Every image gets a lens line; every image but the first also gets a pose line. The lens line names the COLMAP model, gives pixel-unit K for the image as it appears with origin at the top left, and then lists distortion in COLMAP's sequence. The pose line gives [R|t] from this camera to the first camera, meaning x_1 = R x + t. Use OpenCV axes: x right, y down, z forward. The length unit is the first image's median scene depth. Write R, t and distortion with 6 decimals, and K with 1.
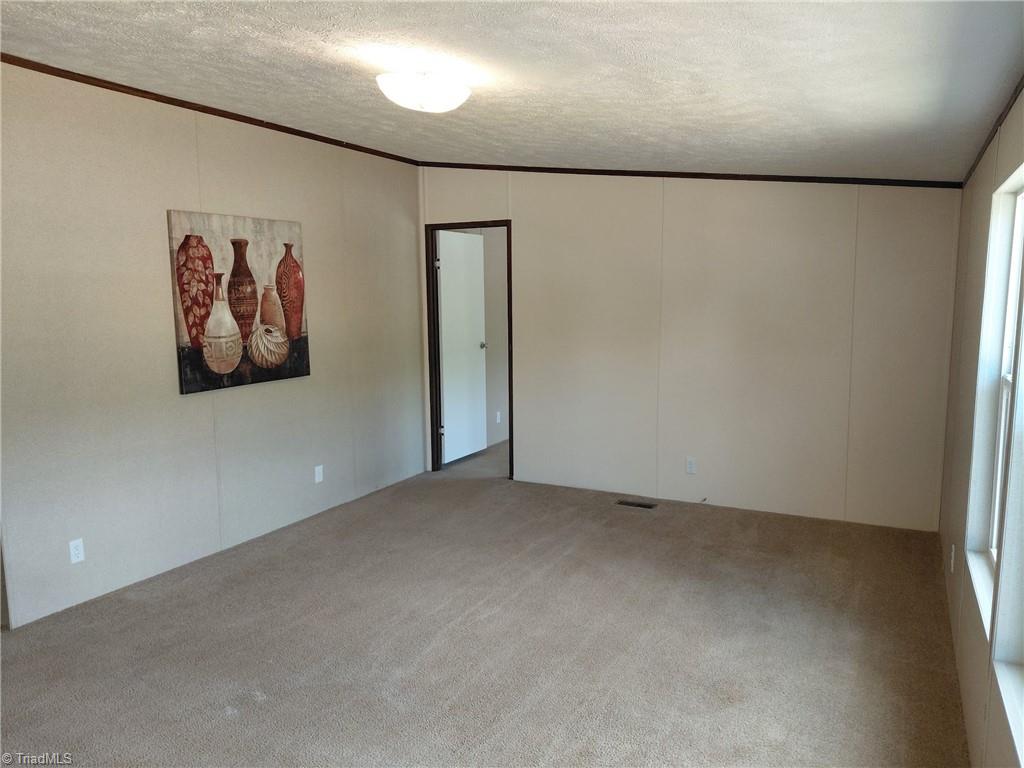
lens RADIAL K [[757.8, 0, 511.6], [0, 757.8, 394.2], [0, 0, 1]] dist [-0.007169, -0.020979]
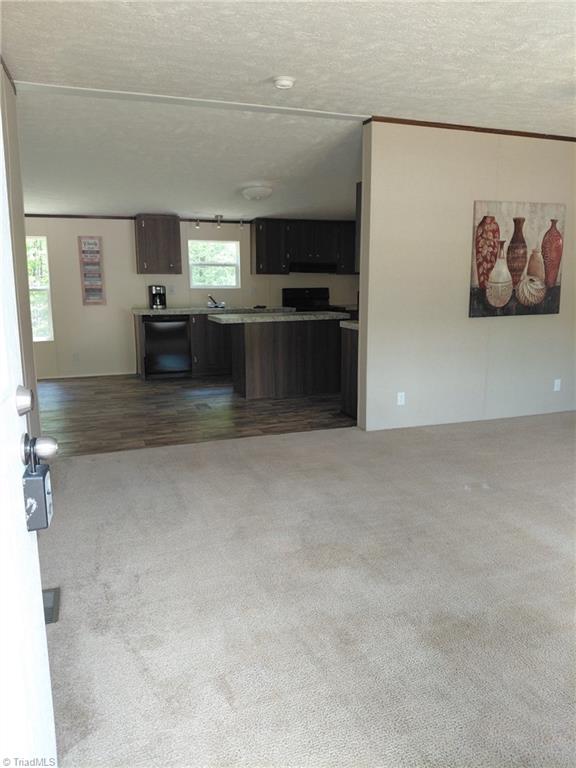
lens RADIAL K [[568.3, 0, 282.6], [0, 568.3, 388.4], [0, 0, 1]] dist [-0.007169, -0.020979]
pose [[0.725569, 0.133562, -0.675064, 0.106591], [-0.092310, 0.991009, 0.096856, 0.067269], [0.681930, -0.007961, 0.731374, -0.150635]]
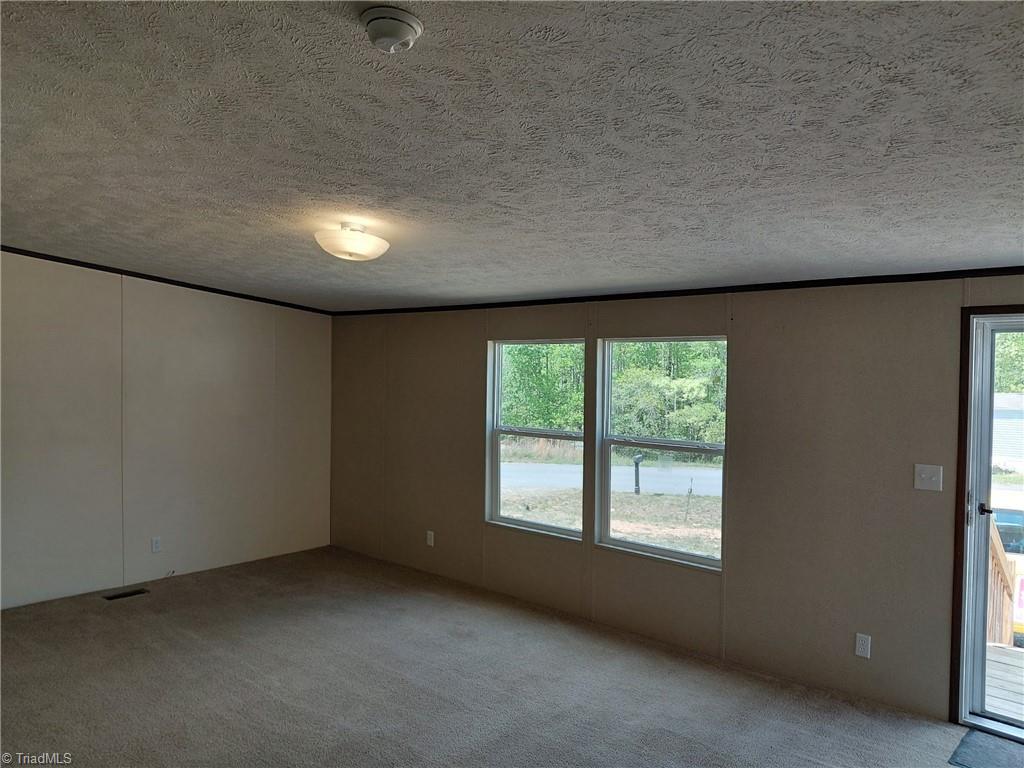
lens RADIAL K [[757.8, 0, 507.9], [0, 757.8, 382.3], [0, 0, 1]] dist [-0.007169, -0.020979]
pose [[0.270195, -0.021757, 0.962560, -1.601050], [0.123110, 0.992319, -0.012128, -0.147101], [-0.954903, 0.121778, 0.270798, 0.501171]]
